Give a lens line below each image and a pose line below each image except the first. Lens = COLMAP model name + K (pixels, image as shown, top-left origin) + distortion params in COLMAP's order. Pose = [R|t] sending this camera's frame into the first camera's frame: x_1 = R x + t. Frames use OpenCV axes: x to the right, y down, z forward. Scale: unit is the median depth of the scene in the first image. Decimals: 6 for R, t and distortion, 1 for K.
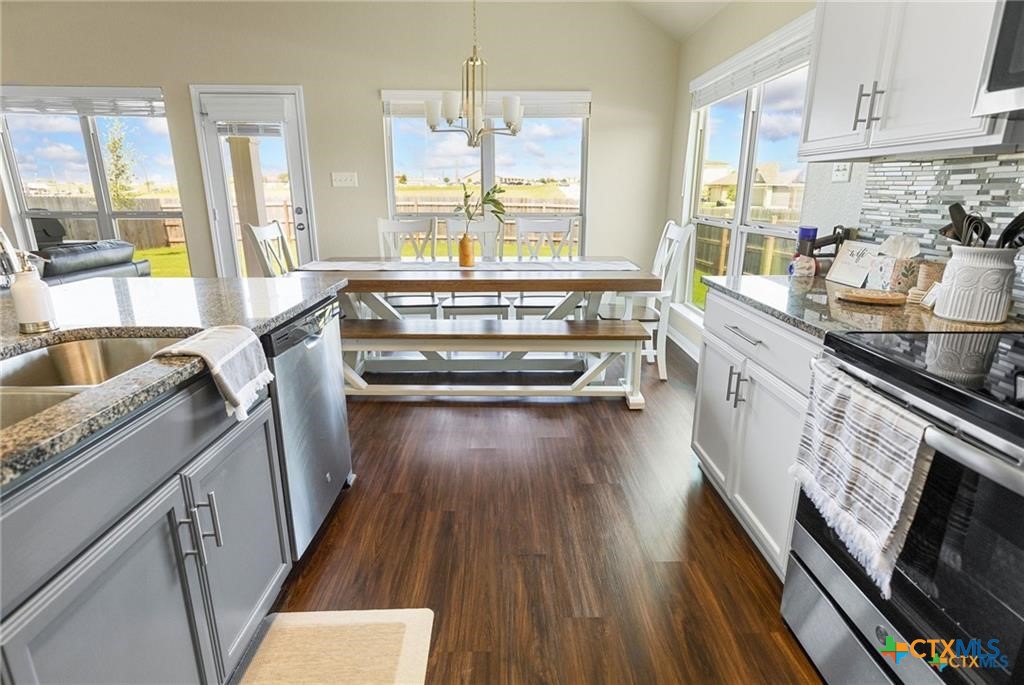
lens RADIAL K [[549.8, 0, 517.8], [0, 549.8, 344.0], [0, 0, 1]] dist [-0.001545, 0.000603]
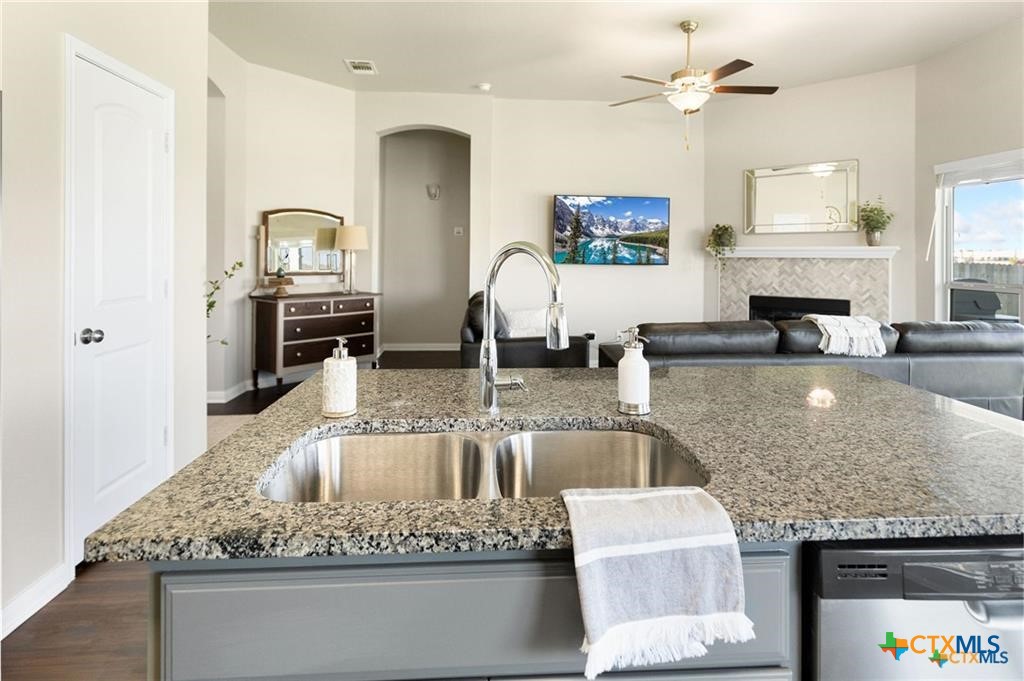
lens RADIAL K [[549.8, 0, 511.7], [0, 549.8, 338.3], [0, 0, 1]] dist [-0.001545, 0.000603]
pose [[0.016499, 0.110597, -0.993728, -0.039412], [-0.254776, 0.961522, 0.102783, -0.245668], [0.966859, 0.251483, 0.044042, 1.030048]]
